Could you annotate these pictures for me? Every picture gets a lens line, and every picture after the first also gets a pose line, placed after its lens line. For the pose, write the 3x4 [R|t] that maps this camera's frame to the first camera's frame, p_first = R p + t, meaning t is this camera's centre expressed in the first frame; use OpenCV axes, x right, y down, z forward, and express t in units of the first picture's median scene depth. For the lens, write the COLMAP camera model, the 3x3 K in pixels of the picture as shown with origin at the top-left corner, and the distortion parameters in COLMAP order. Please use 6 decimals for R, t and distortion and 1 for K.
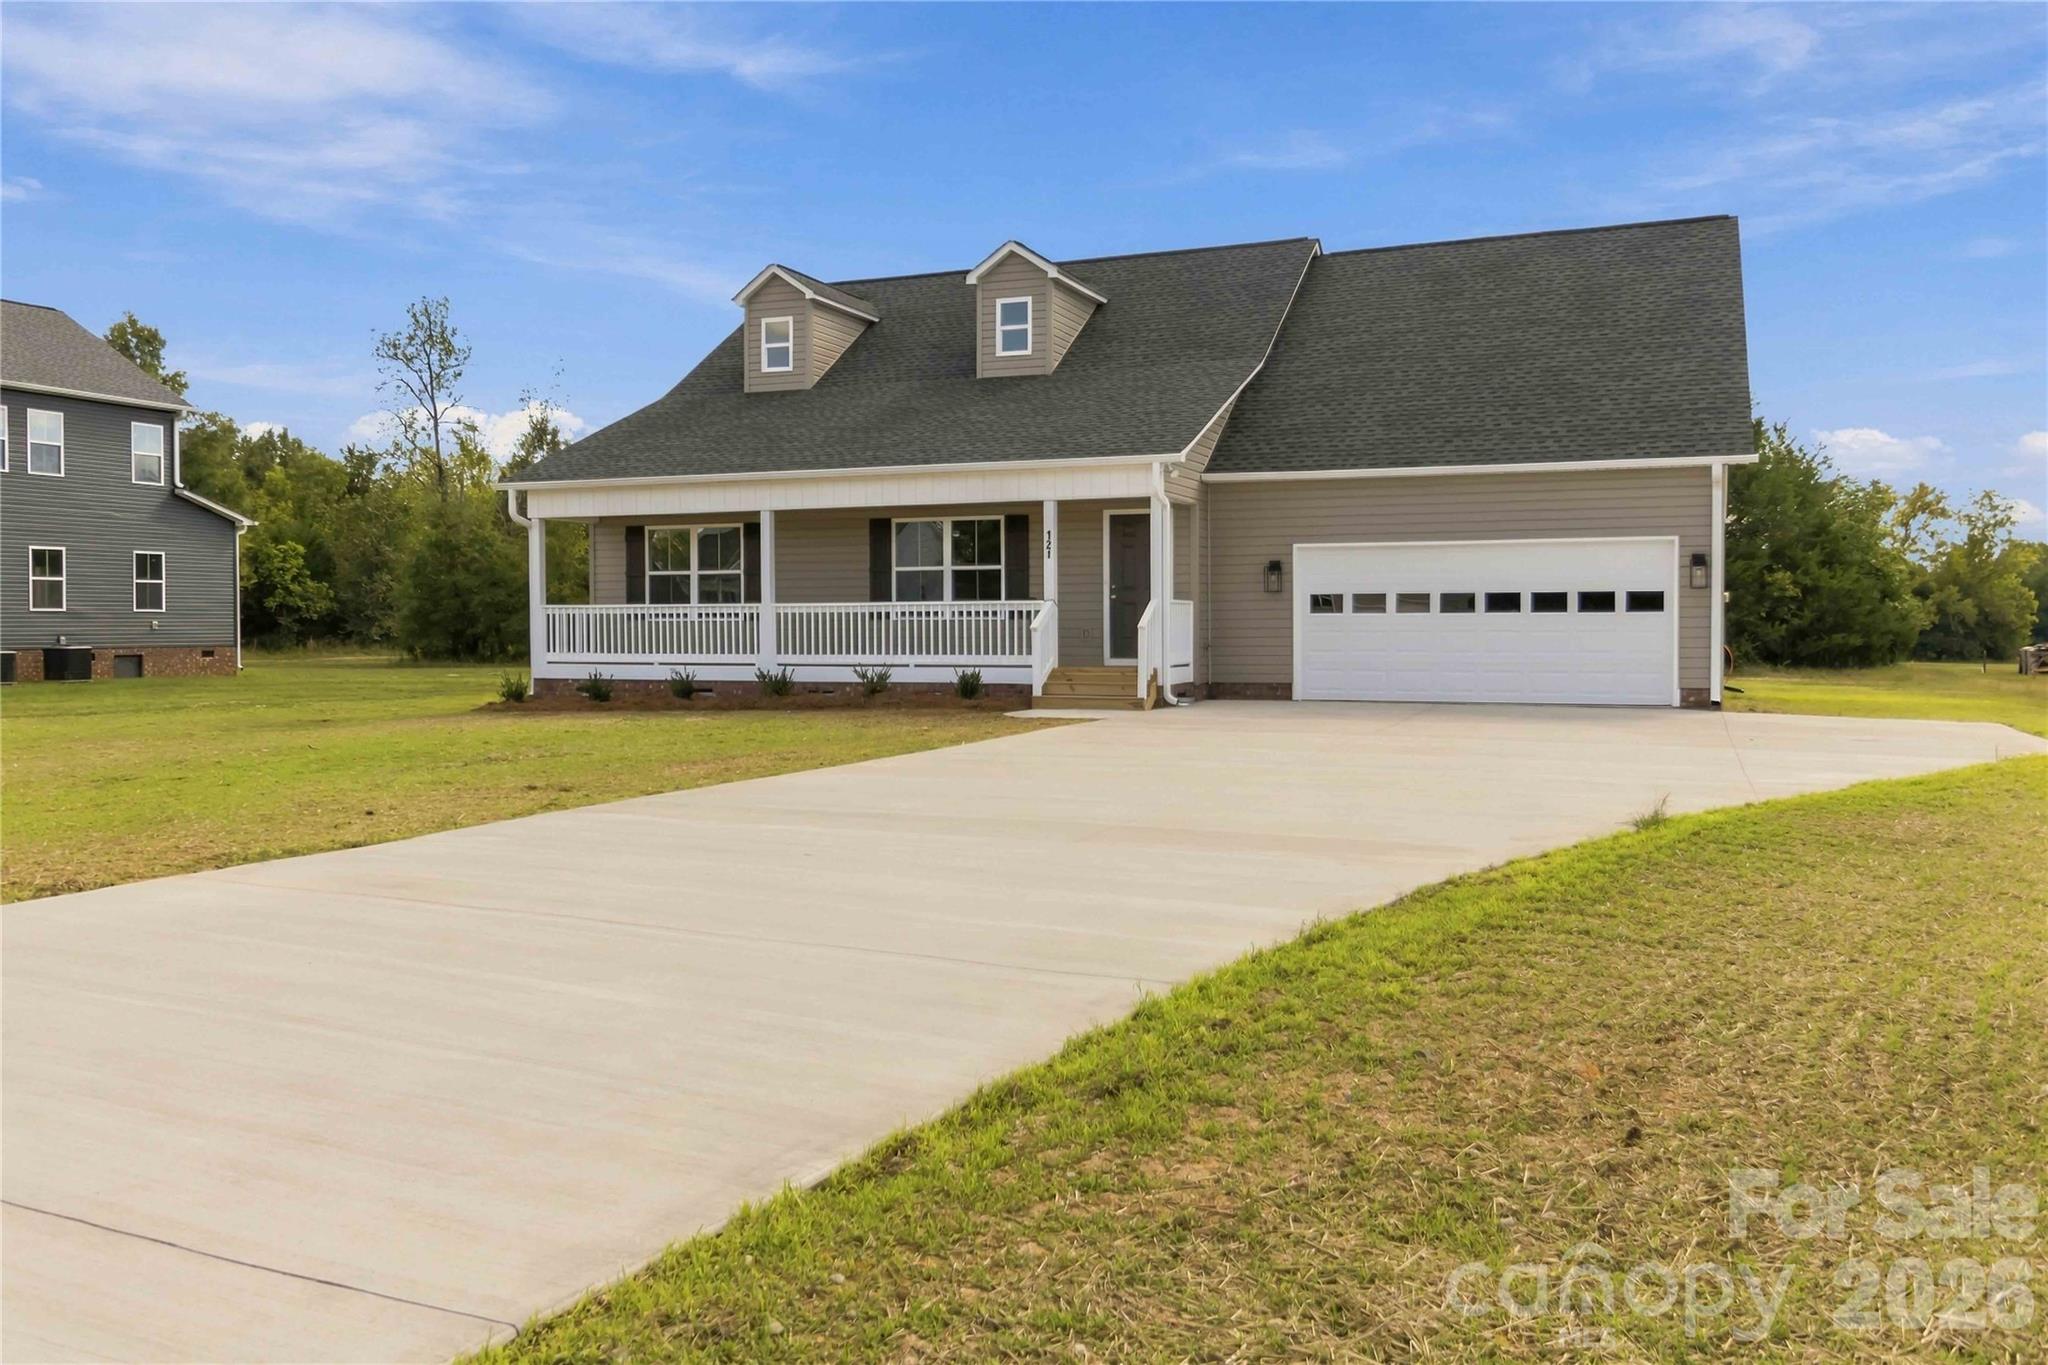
lens RADIAL K [[1684.5, 0, 1028.4], [0, 1684.5, 684.9], [0, 0, 1]] dist [0.013680, 0.003876]
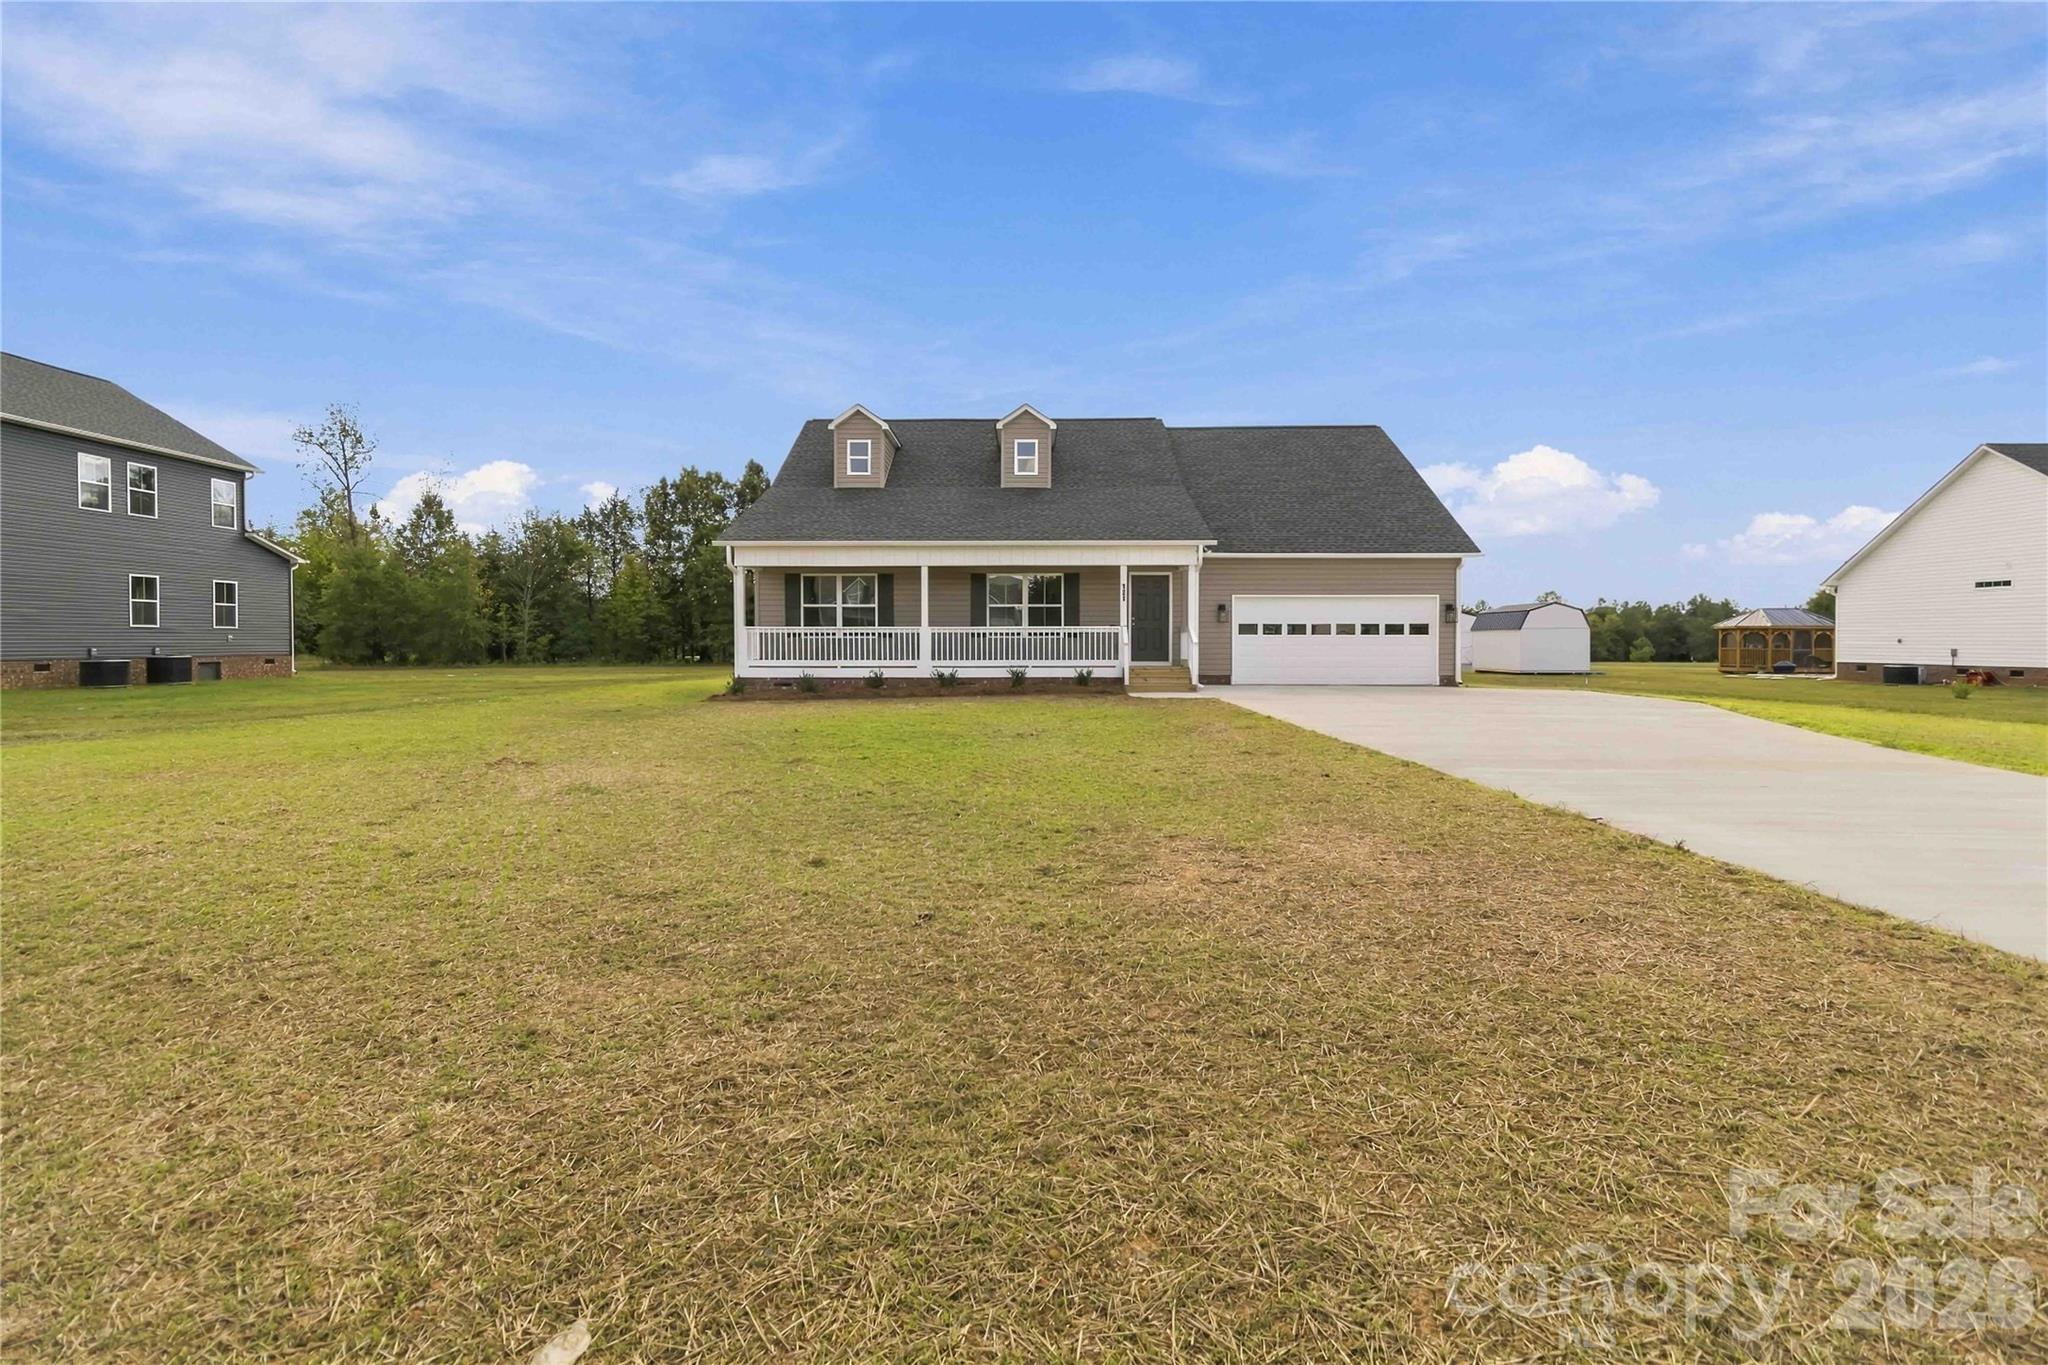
lens RADIAL K [[954.8, 0, 1031.0], [0, 954.8, 680.1], [0, 0, 1]] dist [0.037000, 0.000982]
pose [[0.927034, -0.012799, 0.374759, -0.382125], [0.011107, 0.999916, 0.006676, -0.004655], [-0.374813, -0.002026, 0.927098, 0.157670]]
